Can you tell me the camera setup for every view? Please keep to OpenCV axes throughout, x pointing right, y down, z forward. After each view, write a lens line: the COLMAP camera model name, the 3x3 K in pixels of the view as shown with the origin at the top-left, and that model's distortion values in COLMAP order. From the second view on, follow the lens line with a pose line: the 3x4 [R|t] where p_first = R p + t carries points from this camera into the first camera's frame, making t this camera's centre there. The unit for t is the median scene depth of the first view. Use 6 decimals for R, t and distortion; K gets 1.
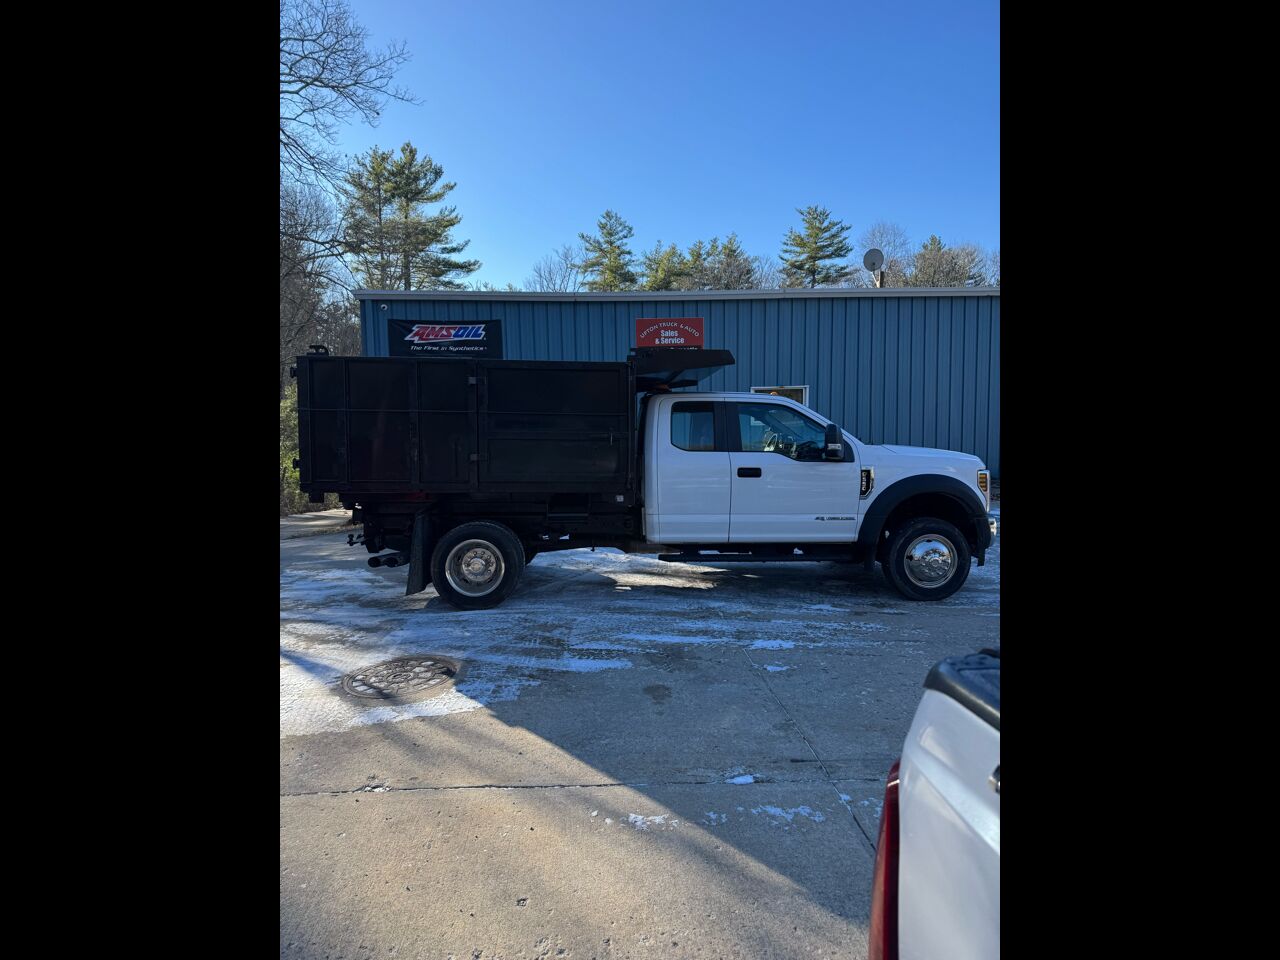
lens RADIAL K [[656.2, 0, 638.2], [0, 656.2, 492.8], [0, 0, 1]] dist [0.057022, -0.065994]
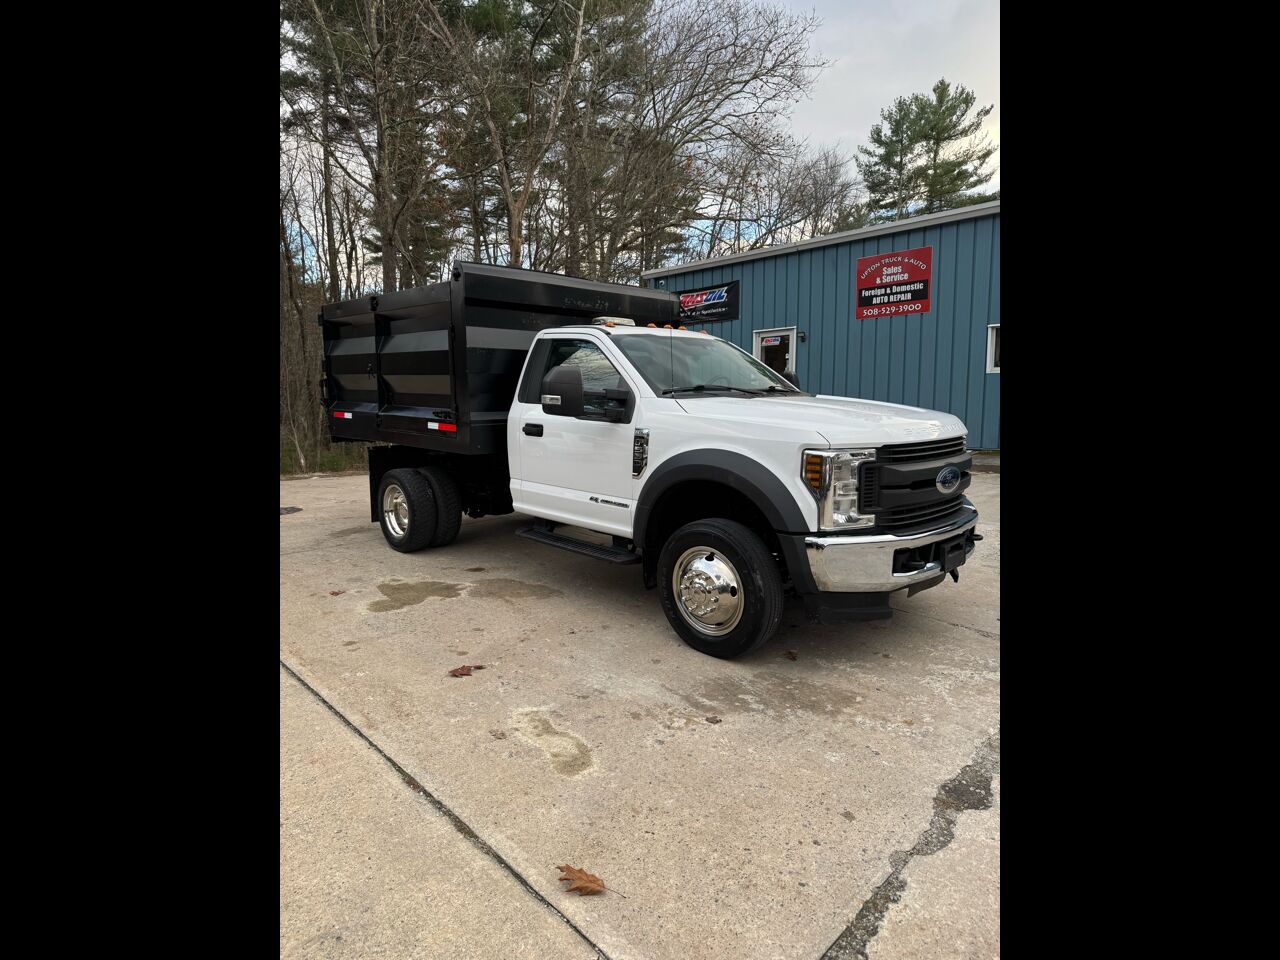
lens RADIAL K [[659.5, 0, 643.5], [0, 659.5, 491.6], [0, 0, 1]] dist [0.049163, -0.068020]
pose [[0.660953, 0.109741, -0.742359, 0.188674], [-0.061025, 0.993833, 0.092583, -0.002805], [0.747942, -0.015890, 0.663574, 0.053233]]
